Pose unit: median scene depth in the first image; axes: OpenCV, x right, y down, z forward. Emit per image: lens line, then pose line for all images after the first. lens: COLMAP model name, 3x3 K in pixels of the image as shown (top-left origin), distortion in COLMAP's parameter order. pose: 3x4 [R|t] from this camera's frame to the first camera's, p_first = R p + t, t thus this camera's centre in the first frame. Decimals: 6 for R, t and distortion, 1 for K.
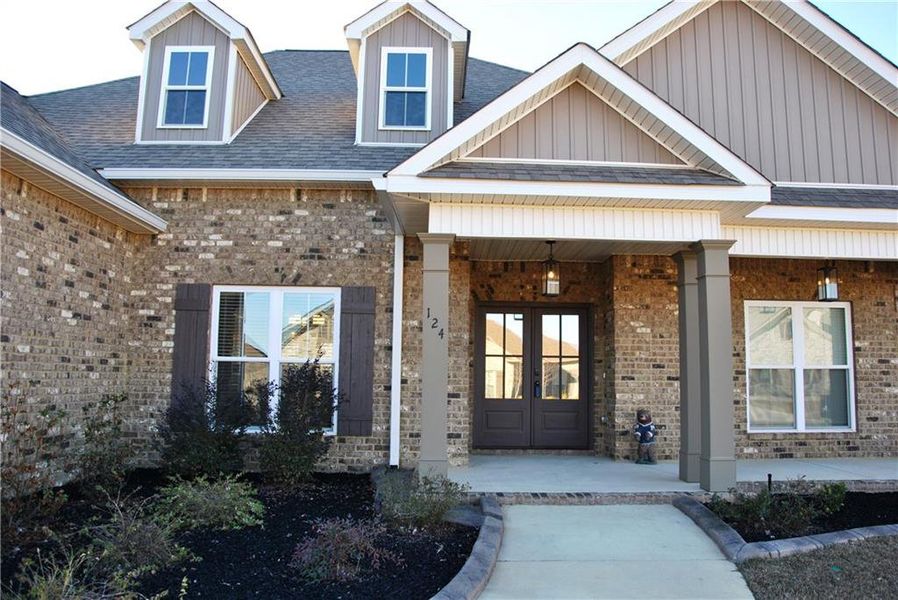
lens RADIAL K [[708.2, 0, 452.3], [0, 708.2, 294.0], [0, 0, 1]] dist [-0.147001, 0.096879]
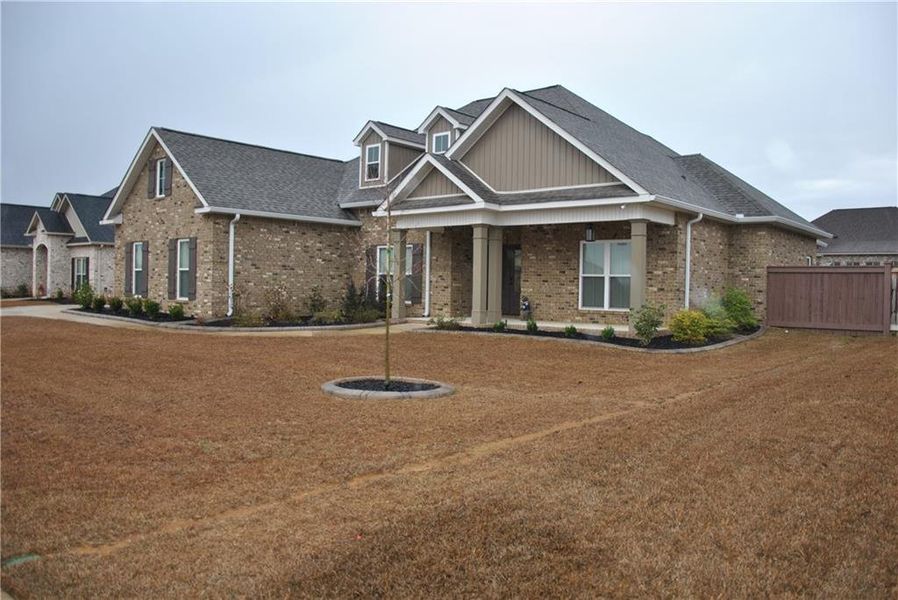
lens RADIAL K [[708.2, 0, 447.5], [0, 708.2, 301.7], [0, 0, 1]] dist [-0.147001, 0.096879]
pose [[0.734362, 0.015220, -0.678587, 1.512186], [0.072825, 0.992211, 0.101065, -0.047490], [0.674840, -0.123636, 0.727534, -0.693634]]
